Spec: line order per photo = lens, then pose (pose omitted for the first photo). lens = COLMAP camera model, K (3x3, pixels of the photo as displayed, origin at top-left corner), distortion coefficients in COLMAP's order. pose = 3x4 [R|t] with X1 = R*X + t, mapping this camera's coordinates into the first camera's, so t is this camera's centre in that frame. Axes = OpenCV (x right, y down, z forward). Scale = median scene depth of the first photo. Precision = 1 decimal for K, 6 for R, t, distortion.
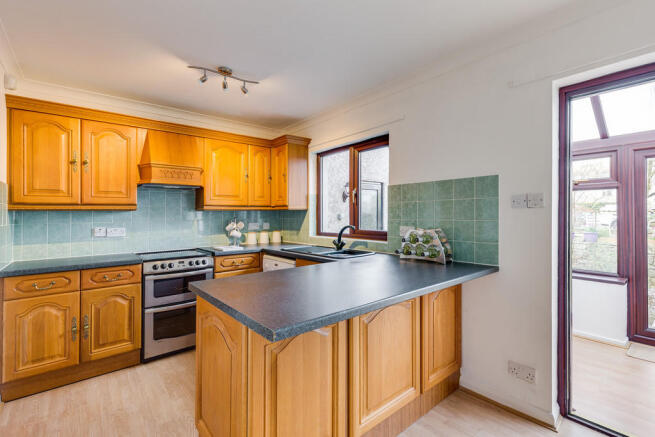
lens RADIAL K [[301.6, 0, 326.4], [0, 301.6, 207.2], [0, 0, 1]] dist [0.002077, 0.000137]
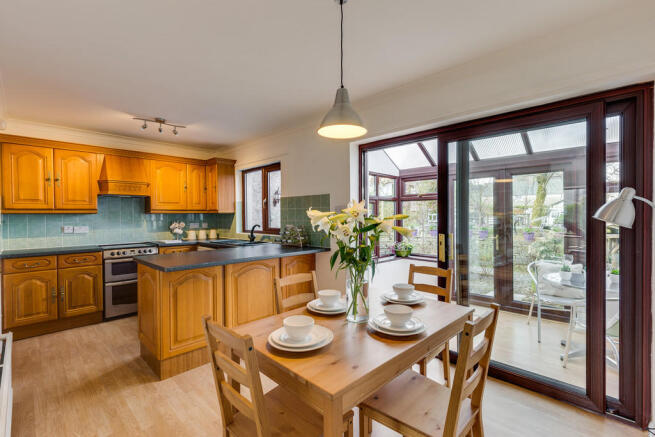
lens RADIAL K [[293.0, 0, 327.5], [0, 293.0, 218.5], [0, 0, 1]] dist [-0.000782, -0.000073]
pose [[0.993525, 0.000957, 0.113612, 0.268580], [-0.004709, 0.999452, 0.032765, -0.016682], [-0.113518, -0.033087, 0.992985, -0.455693]]
